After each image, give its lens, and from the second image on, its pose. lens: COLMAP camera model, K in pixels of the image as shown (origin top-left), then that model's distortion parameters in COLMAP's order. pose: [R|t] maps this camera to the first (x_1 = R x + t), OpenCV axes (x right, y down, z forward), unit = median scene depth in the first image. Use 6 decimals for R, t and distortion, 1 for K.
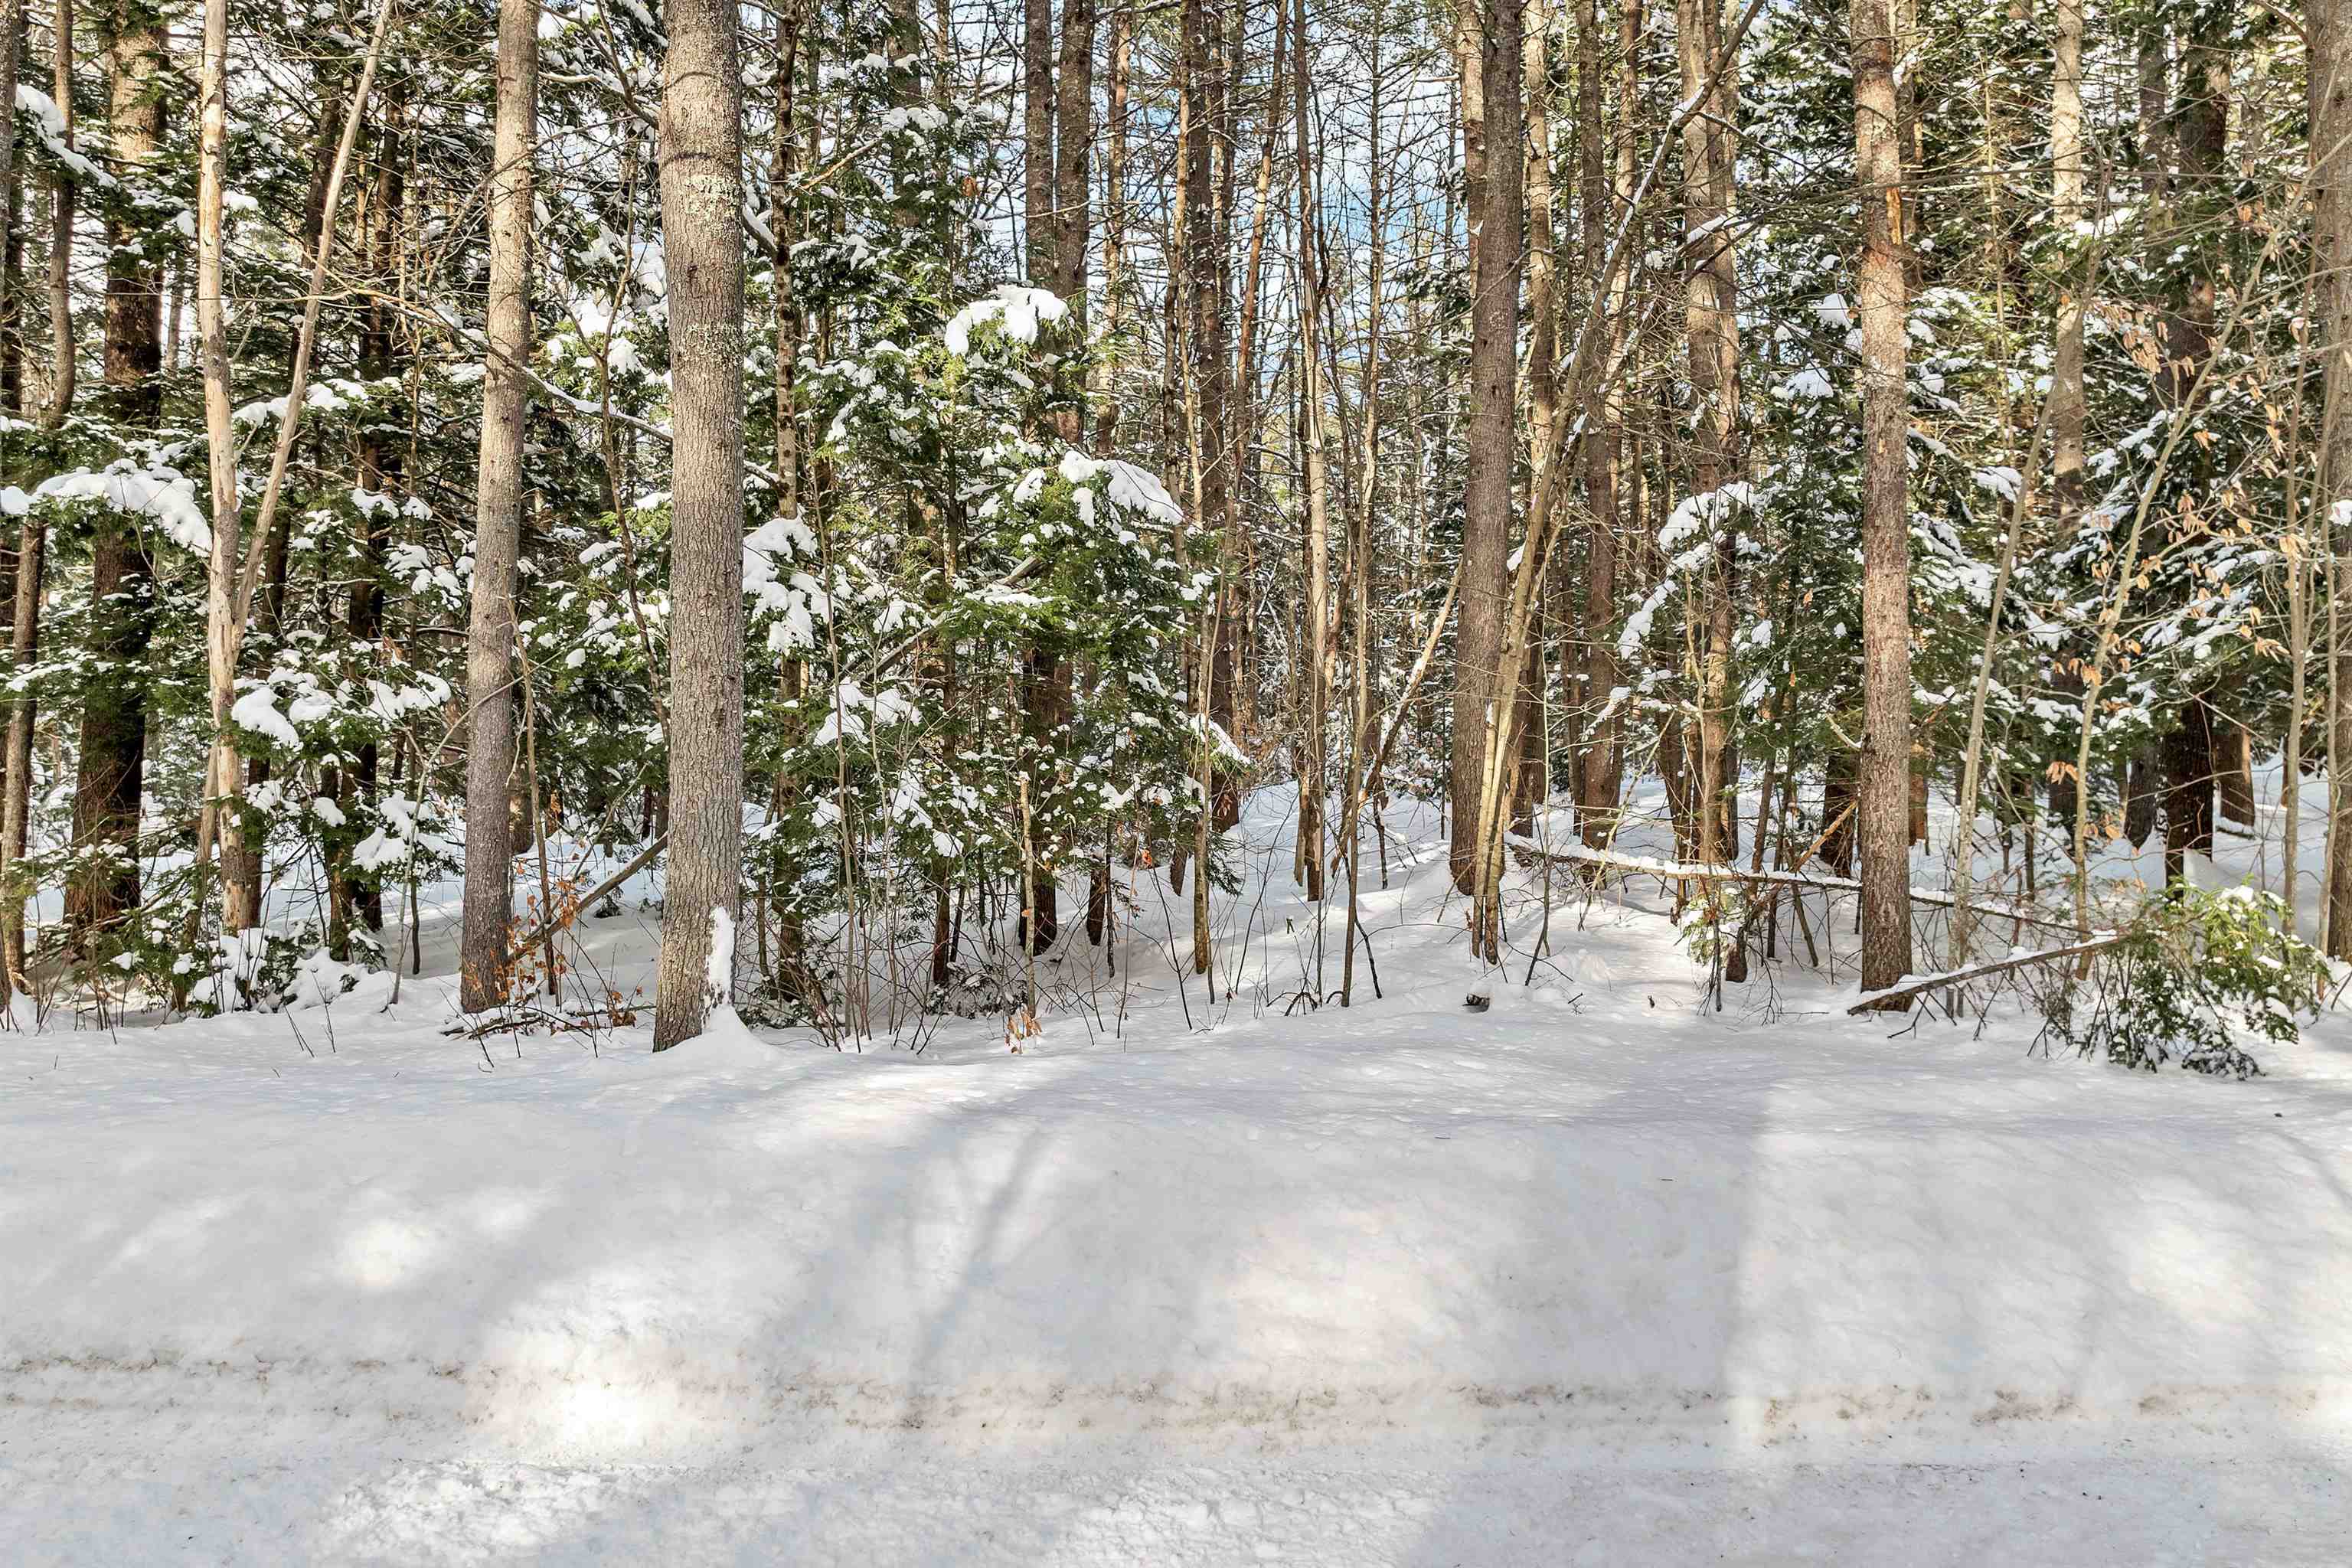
lens RADIAL K [[1696.1, 0, 1180.3], [0, 1696.1, 681.5], [0, 0, 1]] dist [-0.036614, -0.000857]
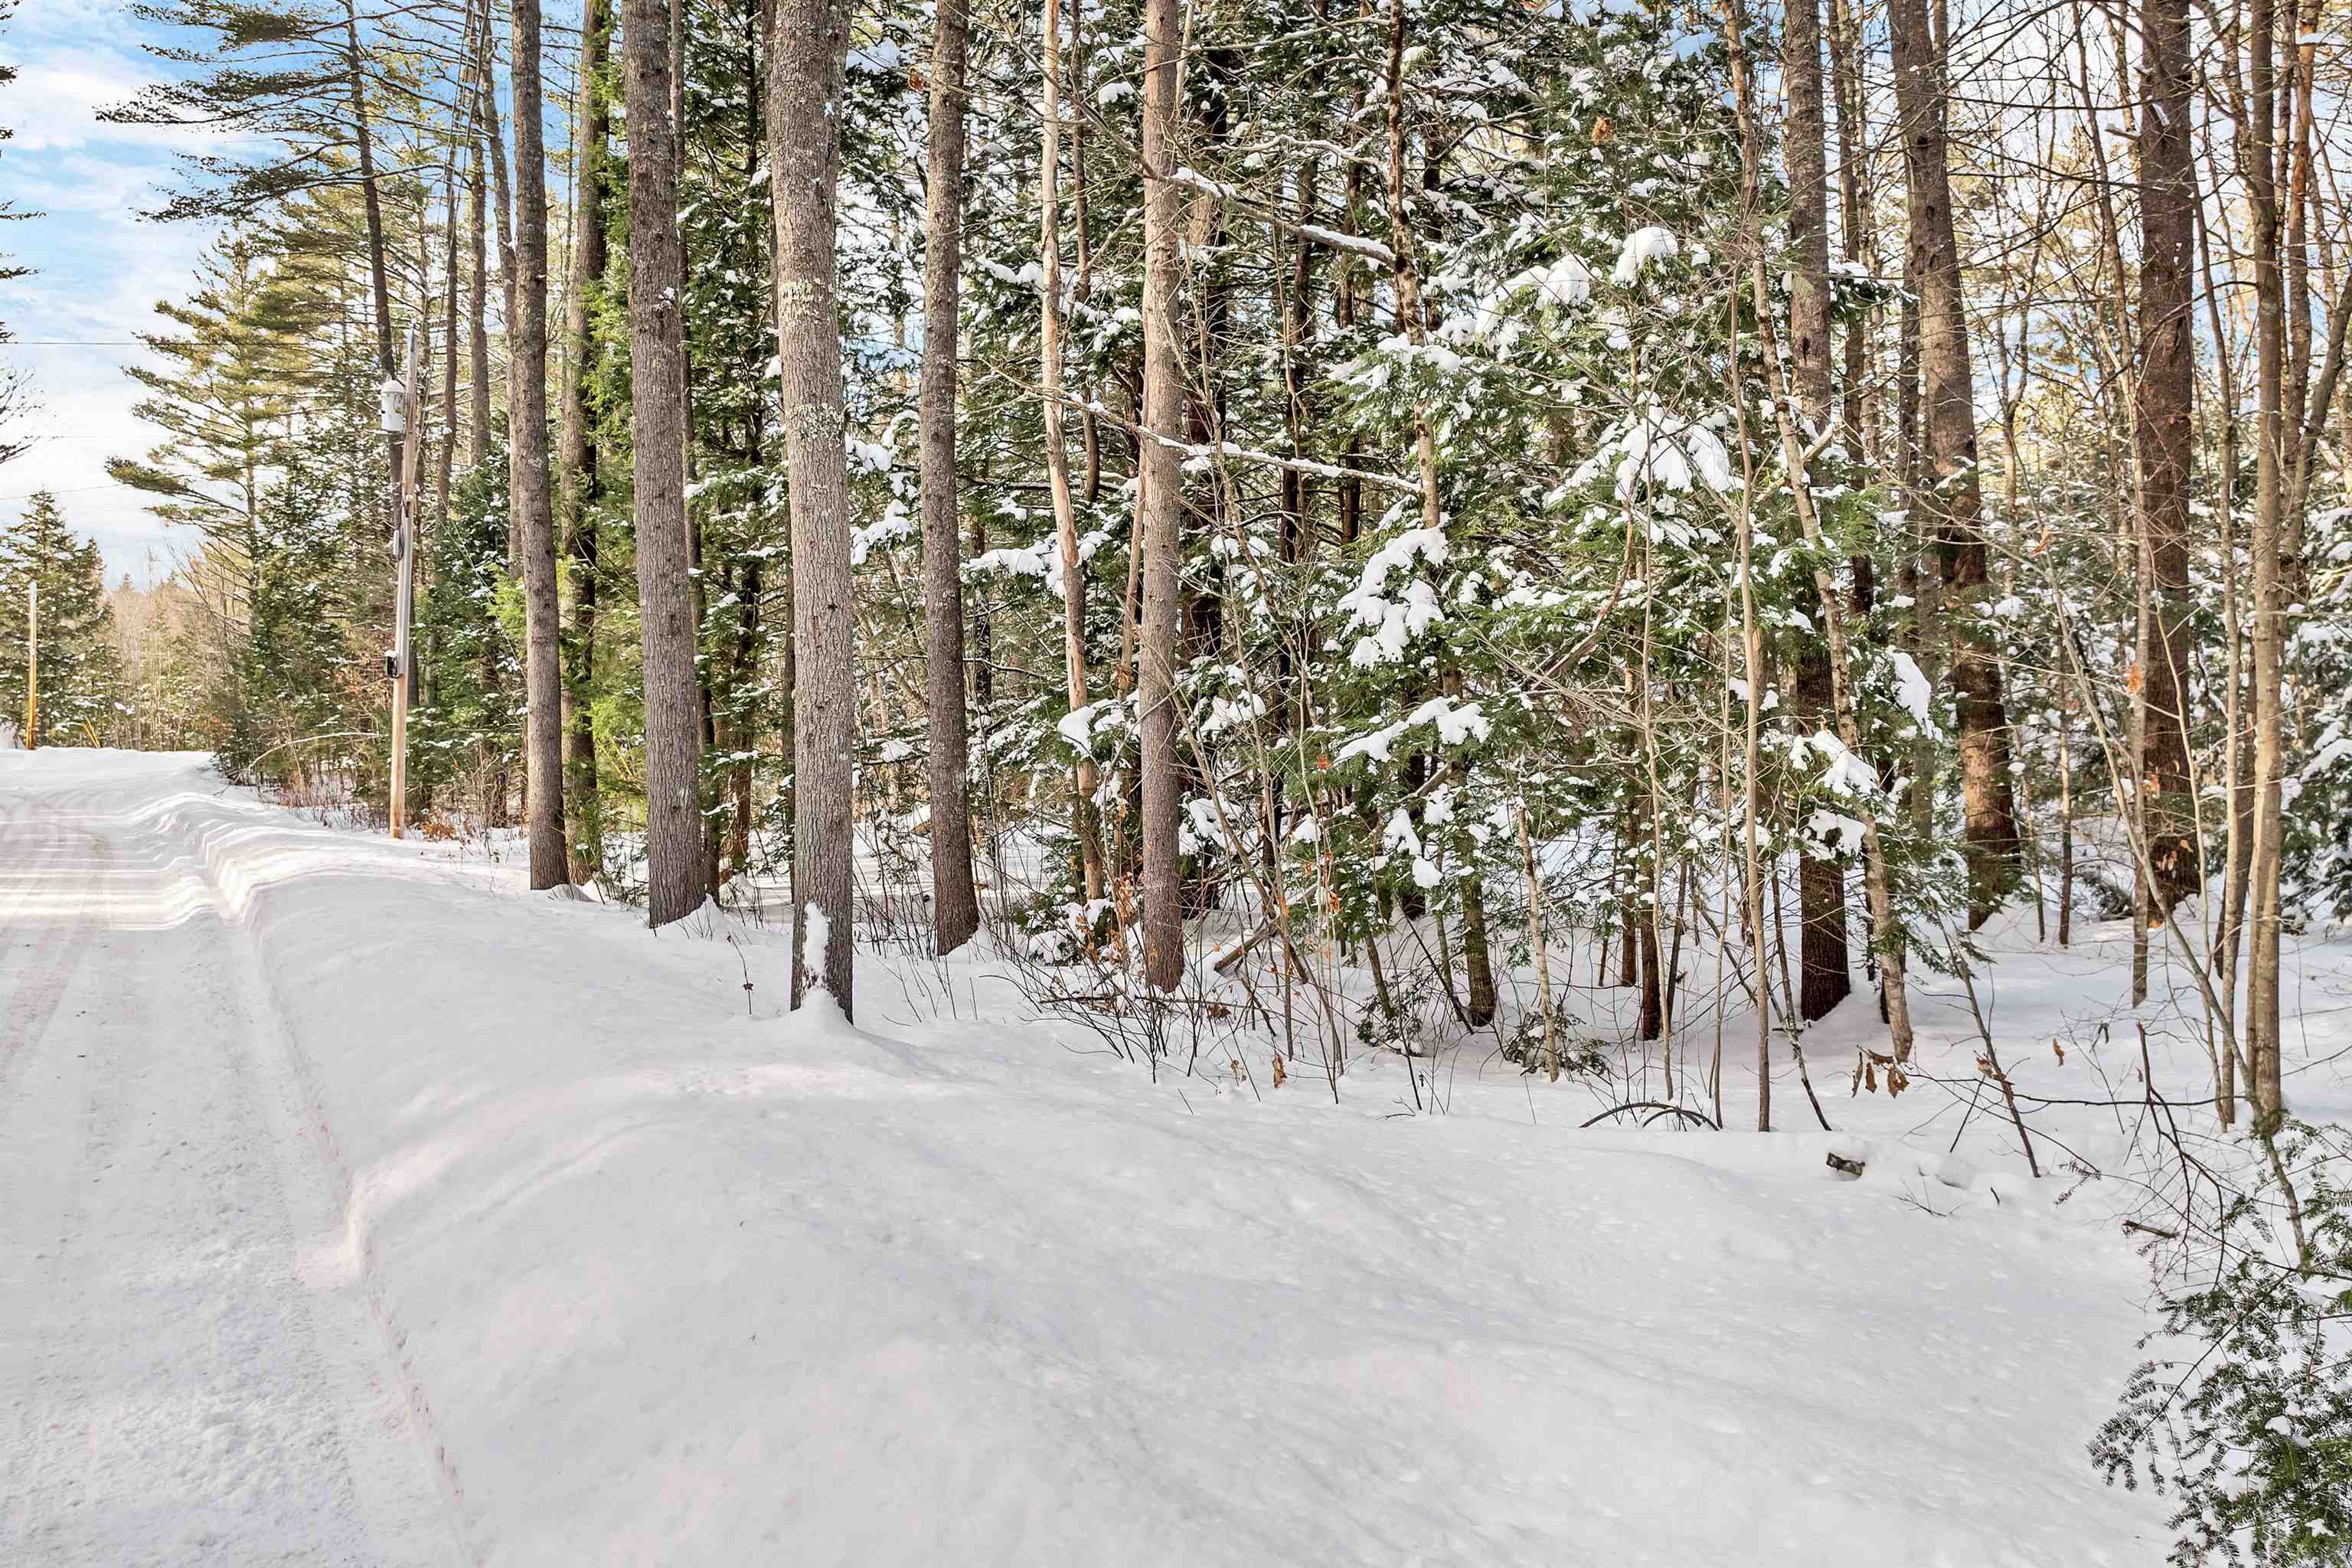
lens RADIAL K [[1690.2, 0, 1200.5], [0, 1690.2, 675.6], [0, 0, 1]] dist [-0.068123, 0.034205]
pose [[0.546222, -0.021869, -0.837355, 0.517819], [0.020762, 0.999705, -0.012565, -0.001559], [0.837383, -0.010522, 0.546515, 0.361628]]
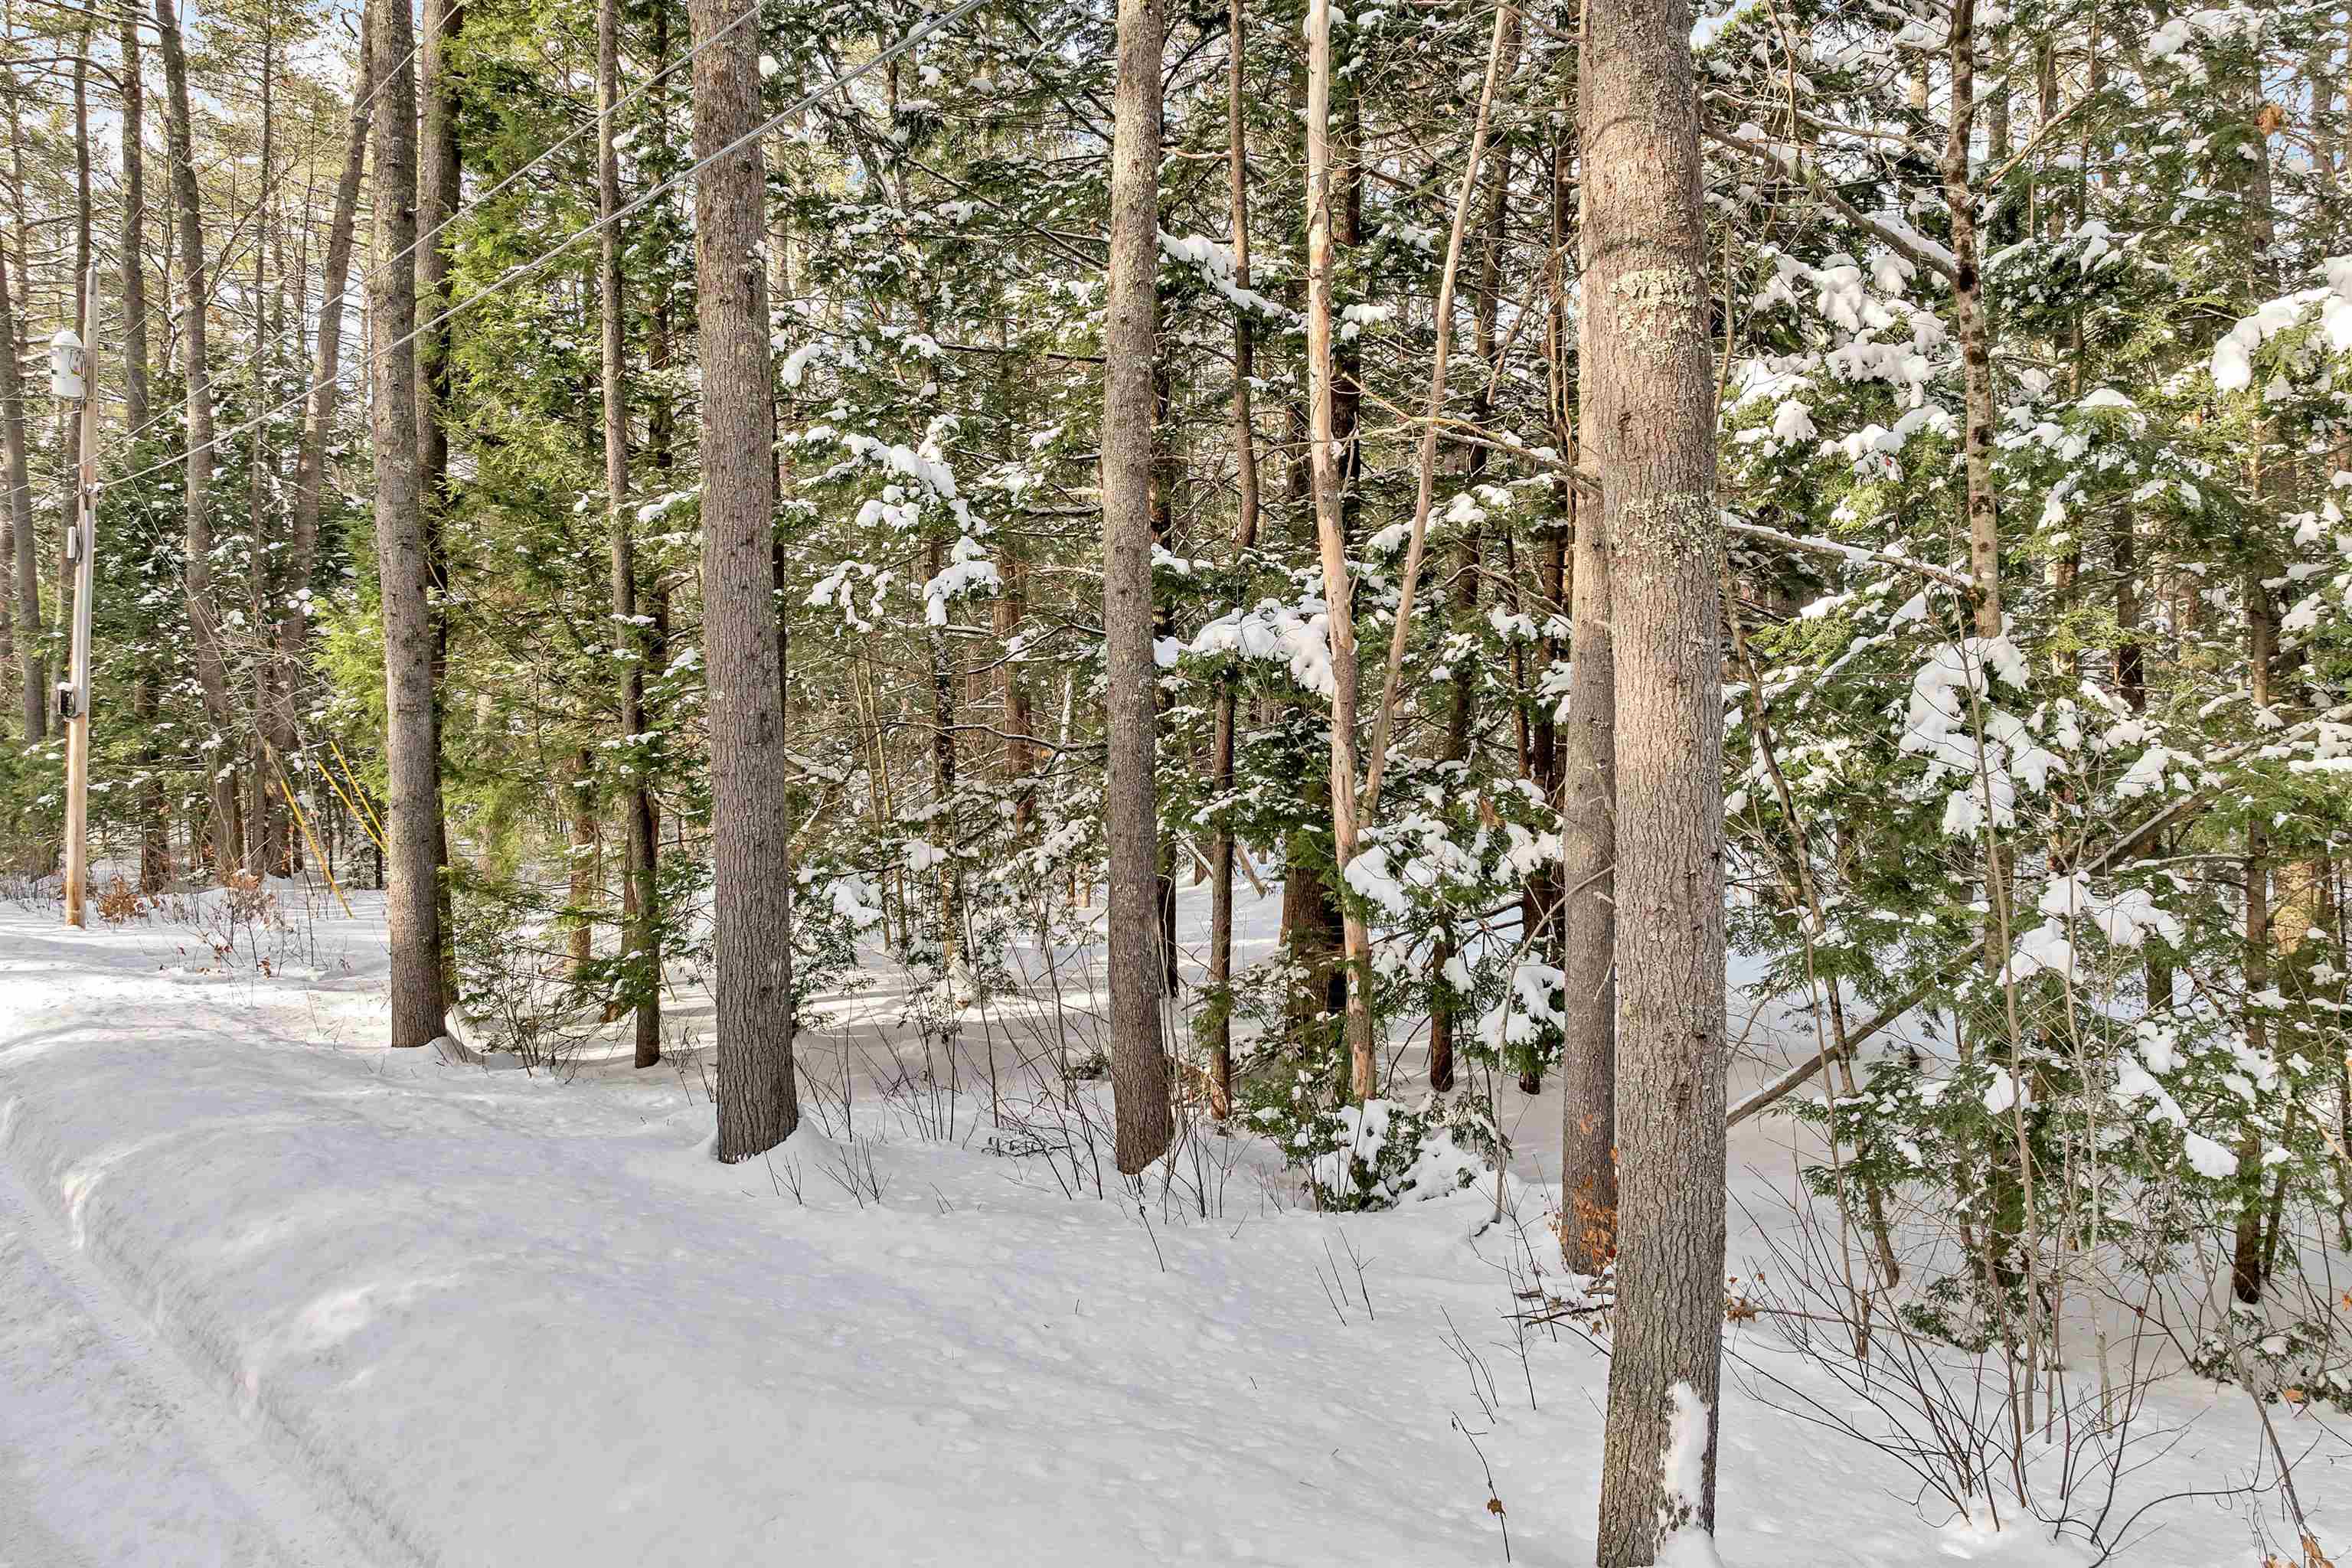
lens RADIAL K [[1696.1, 0, 1180.3], [0, 1696.1, 681.5], [0, 0, 1]] dist [-0.036614, -0.000857]
pose [[0.709882, -0.007467, -0.704281, 0.031201], [0.017725, 0.999817, 0.007266, -0.089494], [0.704097, -0.017641, 0.709885, 0.246334]]
